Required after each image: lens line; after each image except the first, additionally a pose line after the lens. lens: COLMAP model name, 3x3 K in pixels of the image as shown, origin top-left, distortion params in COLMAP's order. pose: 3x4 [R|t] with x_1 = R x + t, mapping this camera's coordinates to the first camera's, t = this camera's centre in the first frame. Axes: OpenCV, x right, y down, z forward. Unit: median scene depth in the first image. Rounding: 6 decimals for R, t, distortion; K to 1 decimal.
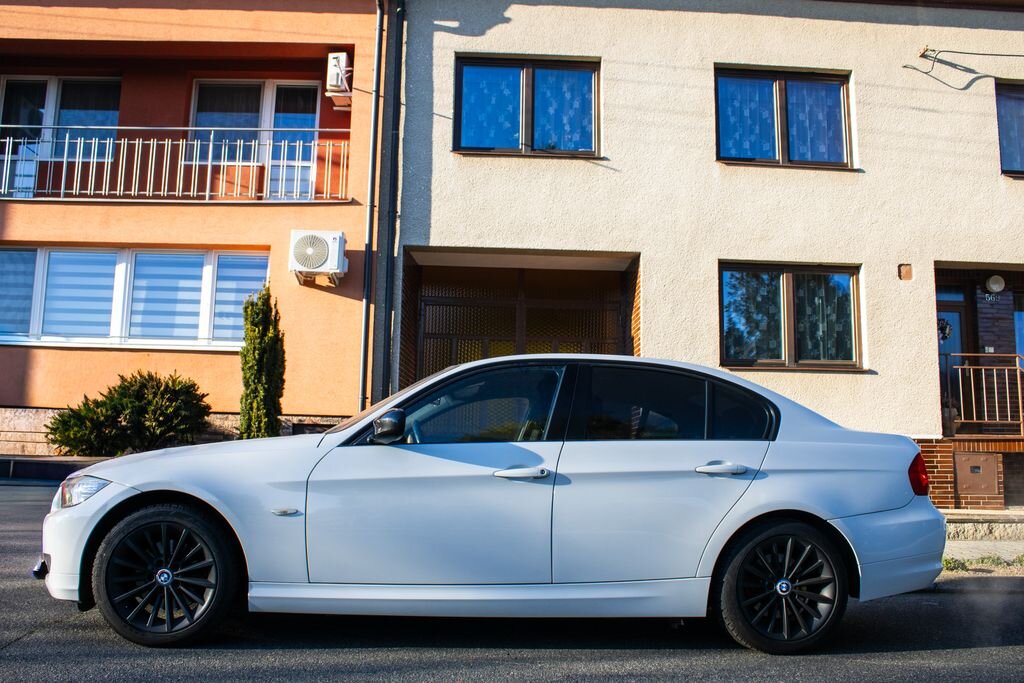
lens RADIAL K [[891.2, 0, 512.0], [0, 891.2, 341.5], [0, 0, 1]] dist [-0.169115, 0.169471]
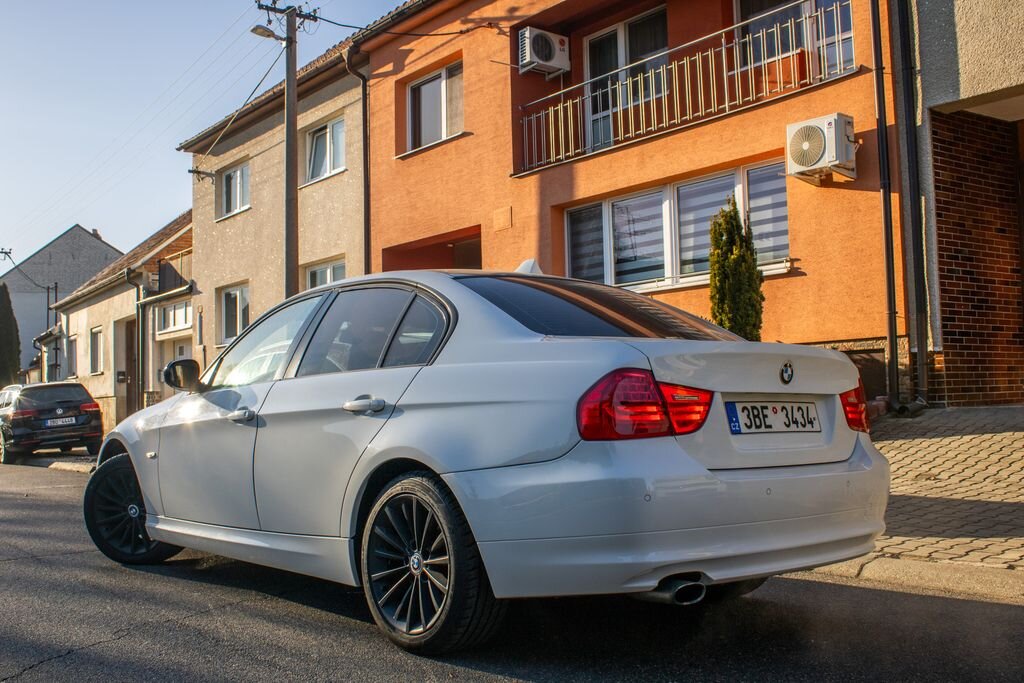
lens RADIAL K [[1036.7, 0, 512.0], [0, 1036.7, 341.5], [0, 0, 1]] dist [-0.082001, 0.004162]
pose [[0.585204, -0.084155, -0.806507, 0.357072], [0.148247, 0.988941, 0.004377, 0.033013], [0.797220, -0.122123, 0.591208, 0.176216]]
